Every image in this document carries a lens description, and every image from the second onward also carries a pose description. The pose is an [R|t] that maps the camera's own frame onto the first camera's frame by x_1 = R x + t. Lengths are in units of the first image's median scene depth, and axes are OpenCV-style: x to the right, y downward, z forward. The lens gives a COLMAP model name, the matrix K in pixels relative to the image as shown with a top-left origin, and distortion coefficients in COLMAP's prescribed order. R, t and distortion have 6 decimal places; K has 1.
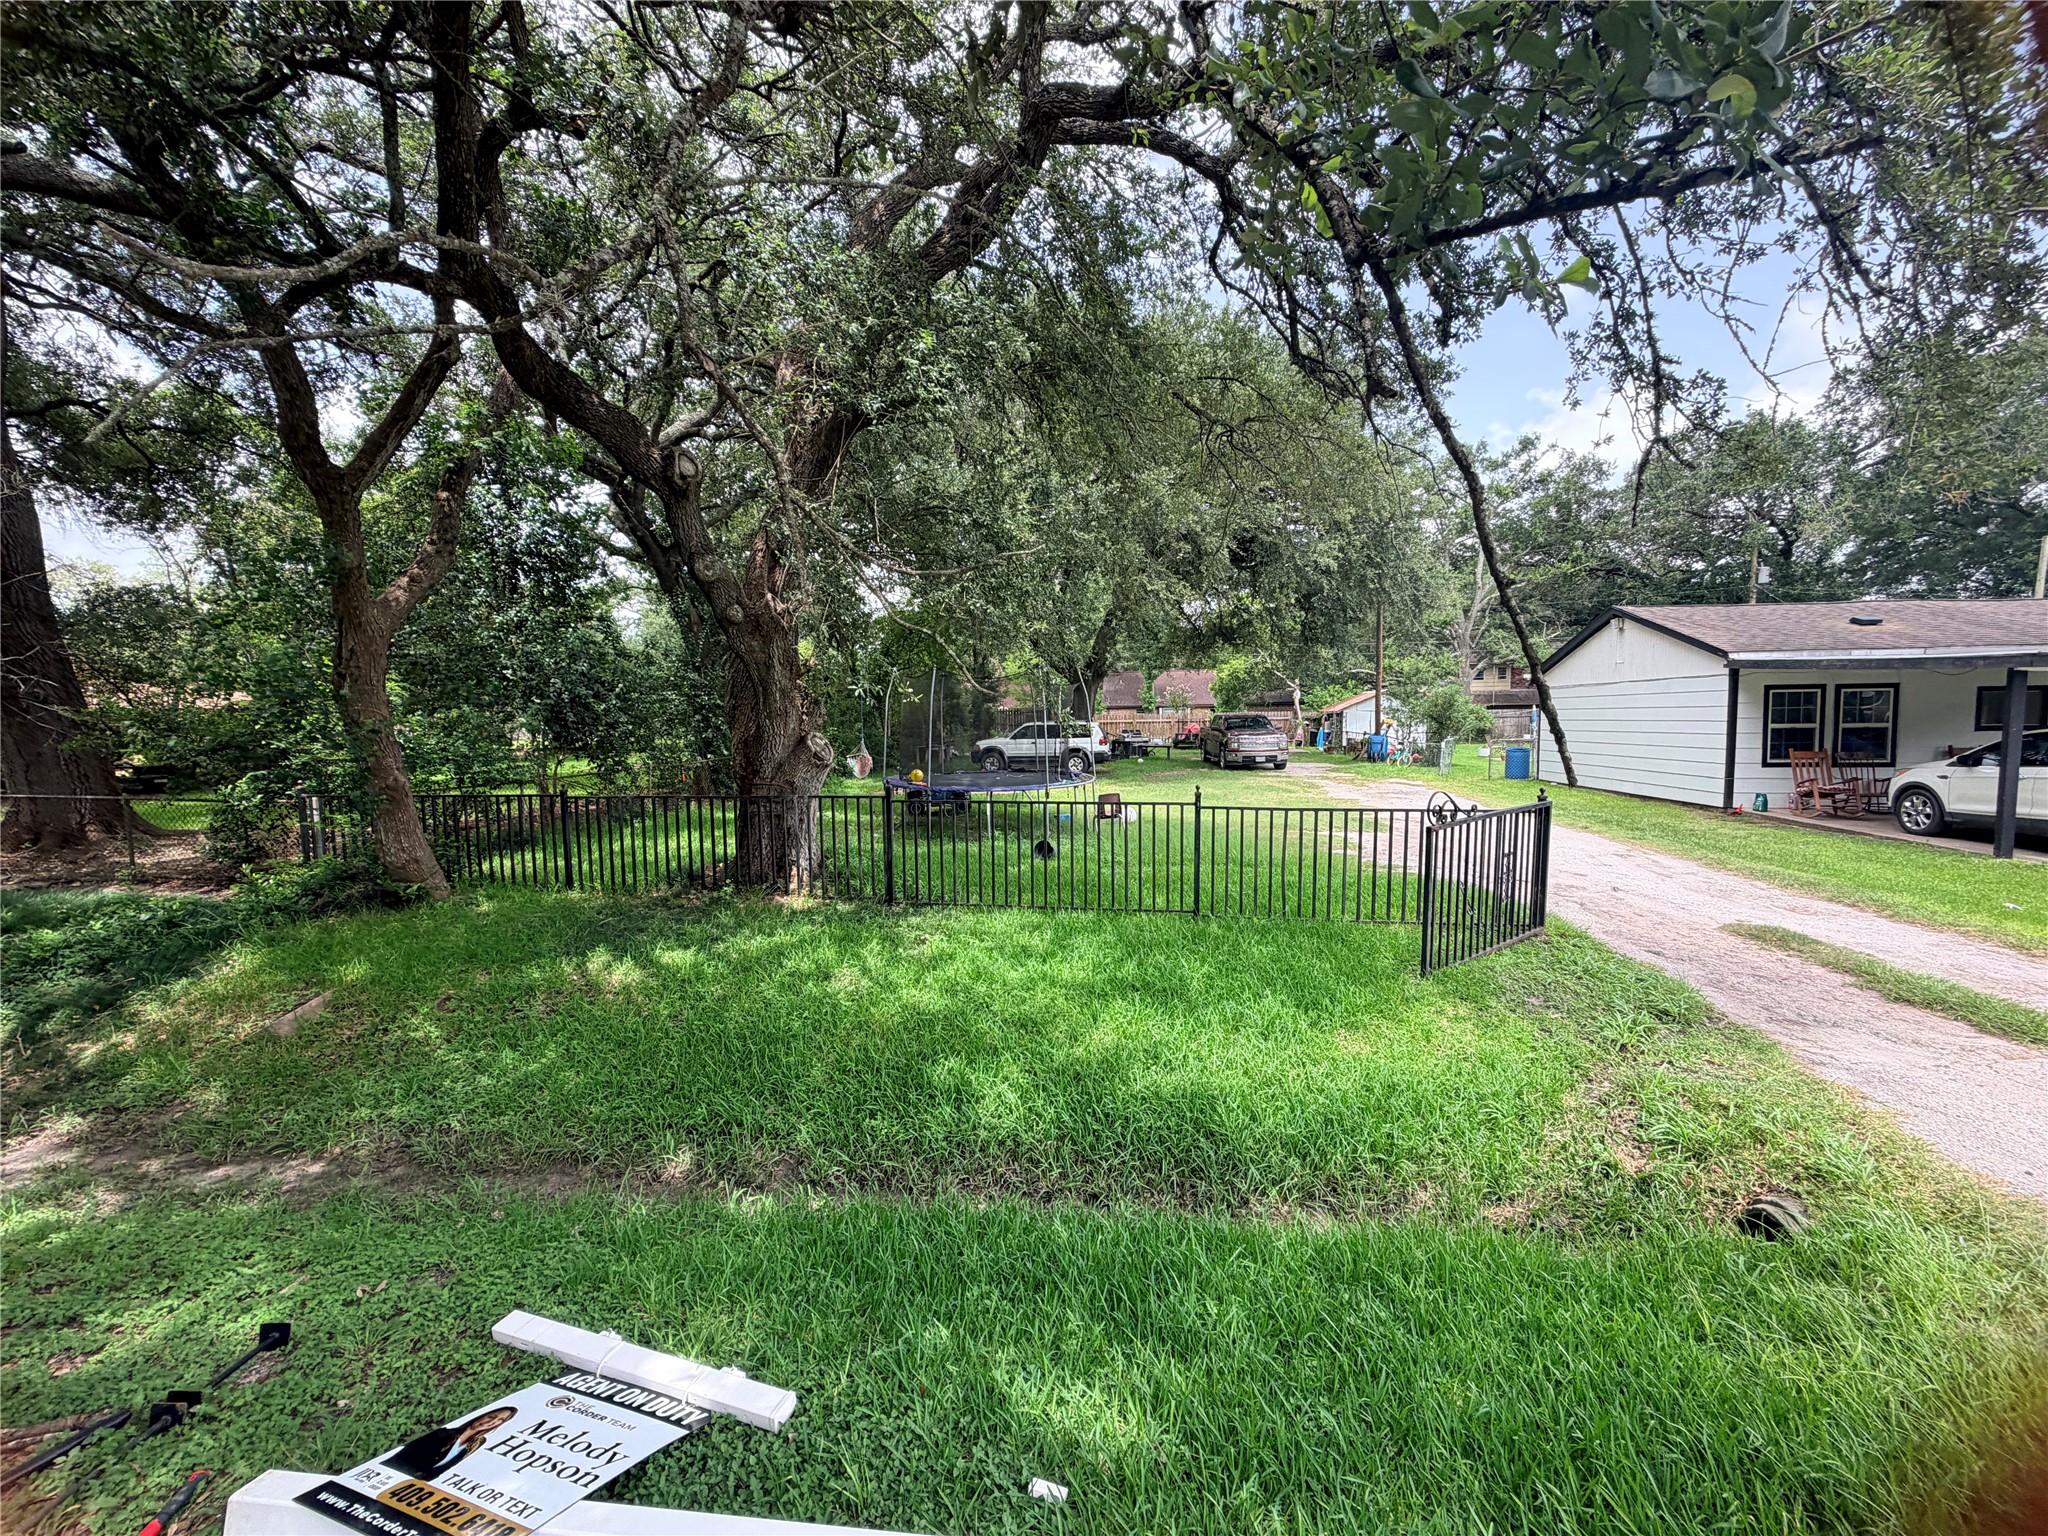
lens RADIAL K [[810.9, 0, 1017.6], [0, 810.9, 769.9], [0, 0, 1]] dist [-0.000485, -0.000076]
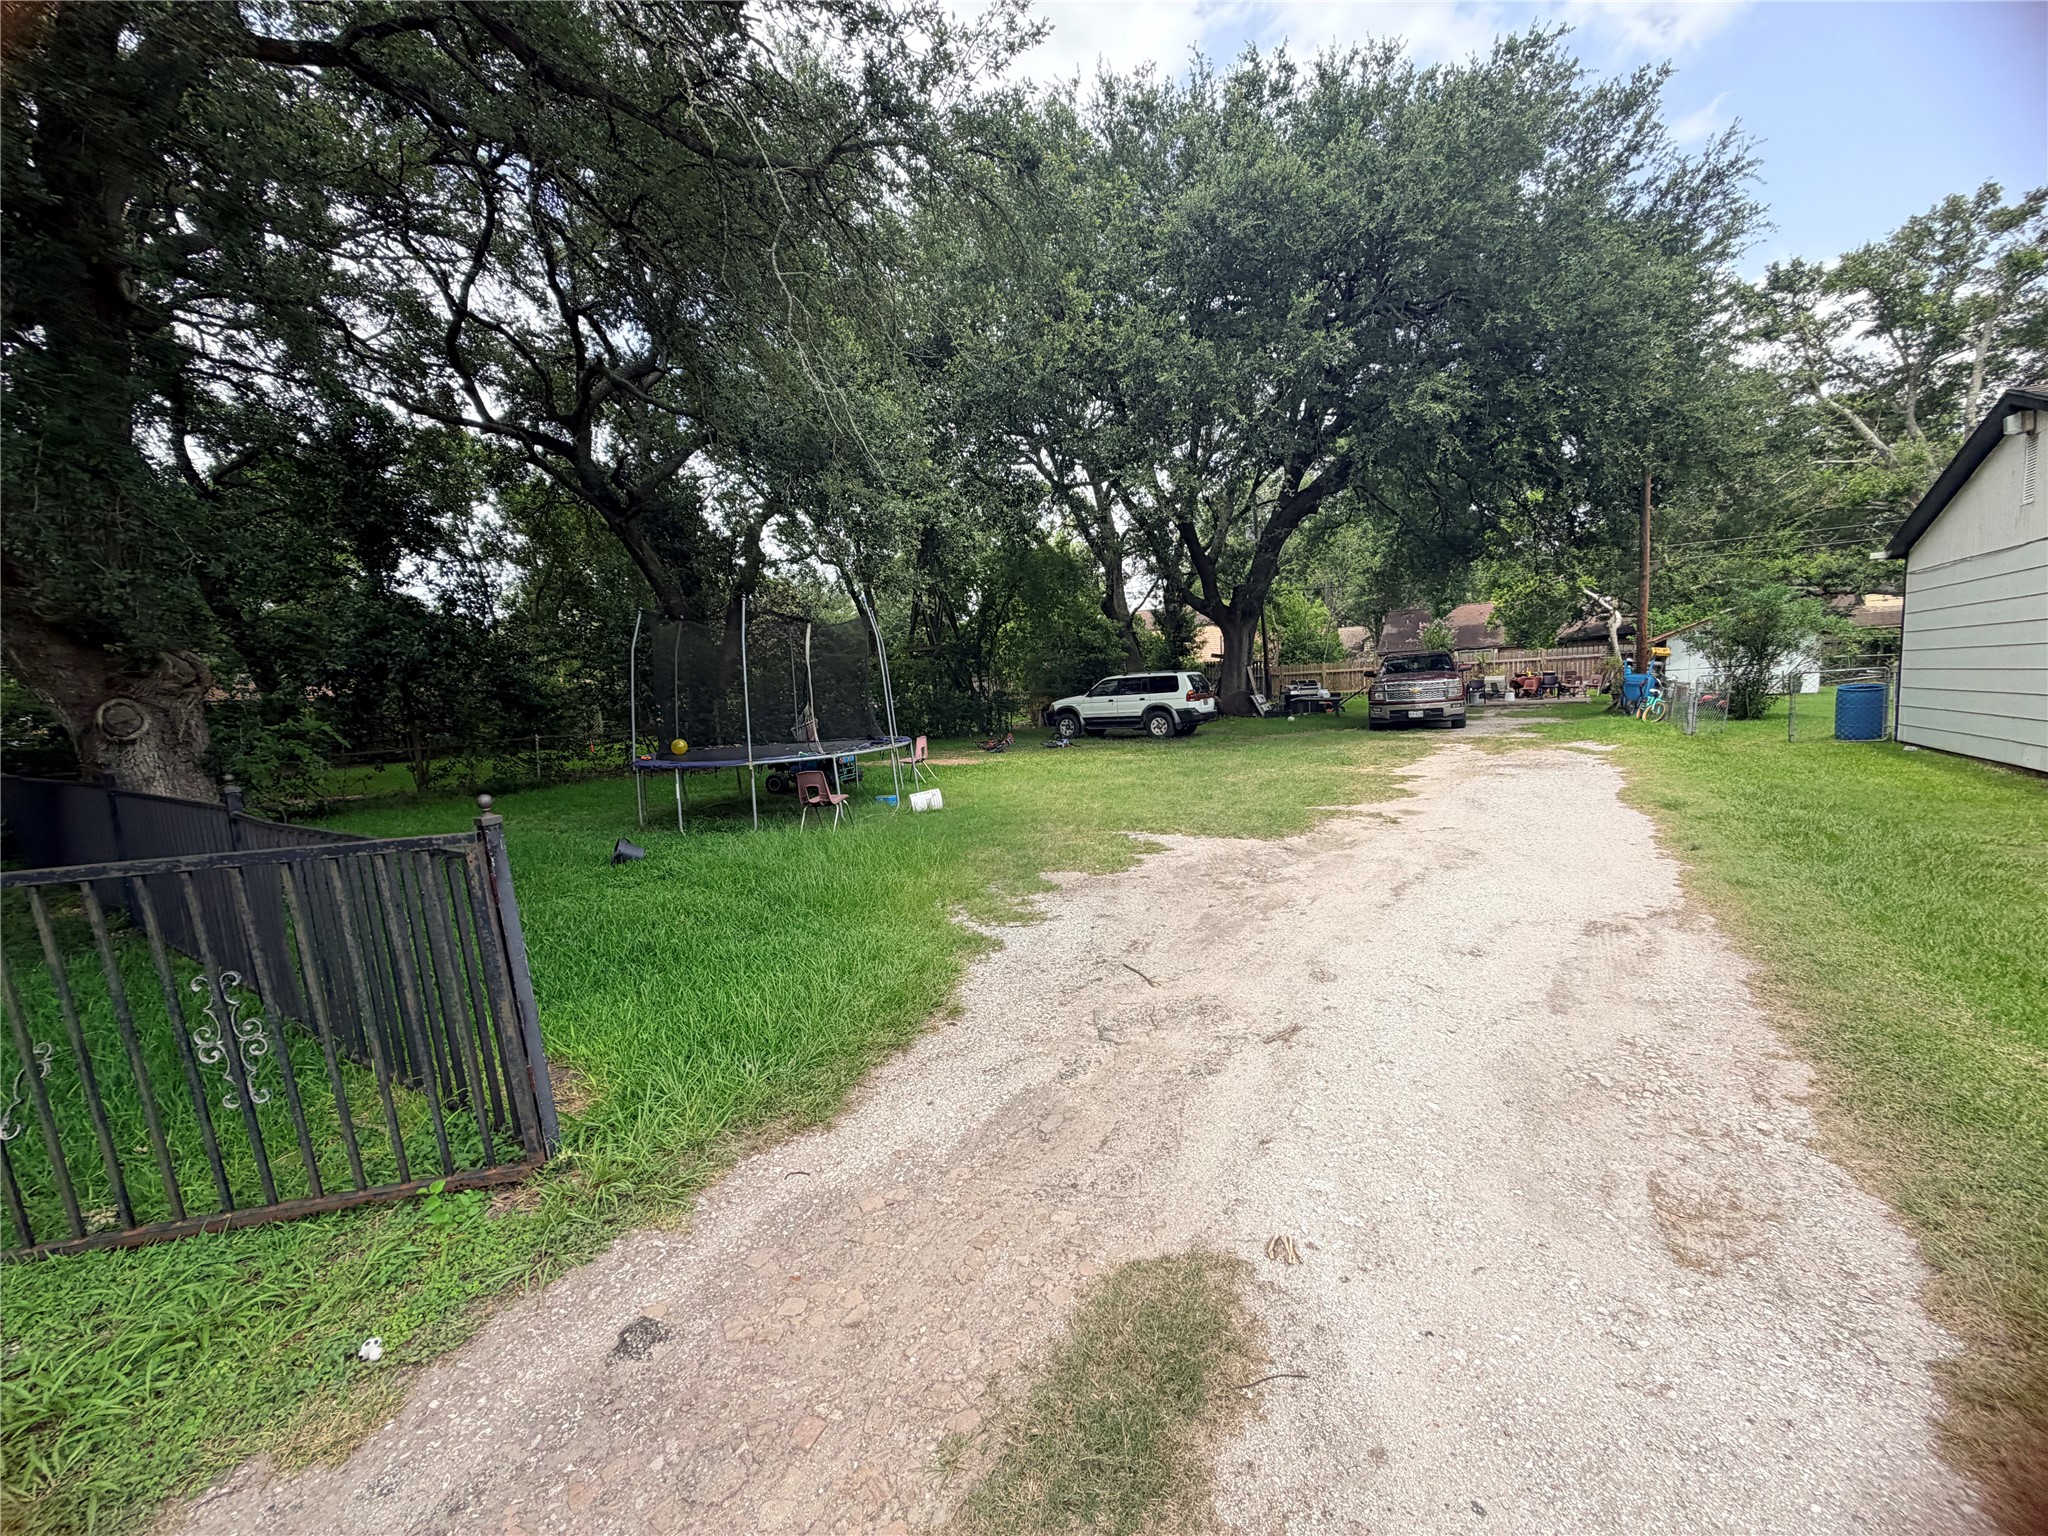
lens RADIAL K [[810.9, 0, 1017.6], [0, 810.9, 769.9], [0, 0, 1]] dist [-0.000485, -0.000076]
pose [[0.911917, 0.004233, -0.410353, 0.474945], [0.015394, 0.998890, 0.044514, -0.002044], [0.410086, -0.046910, 0.910840, 0.359641]]
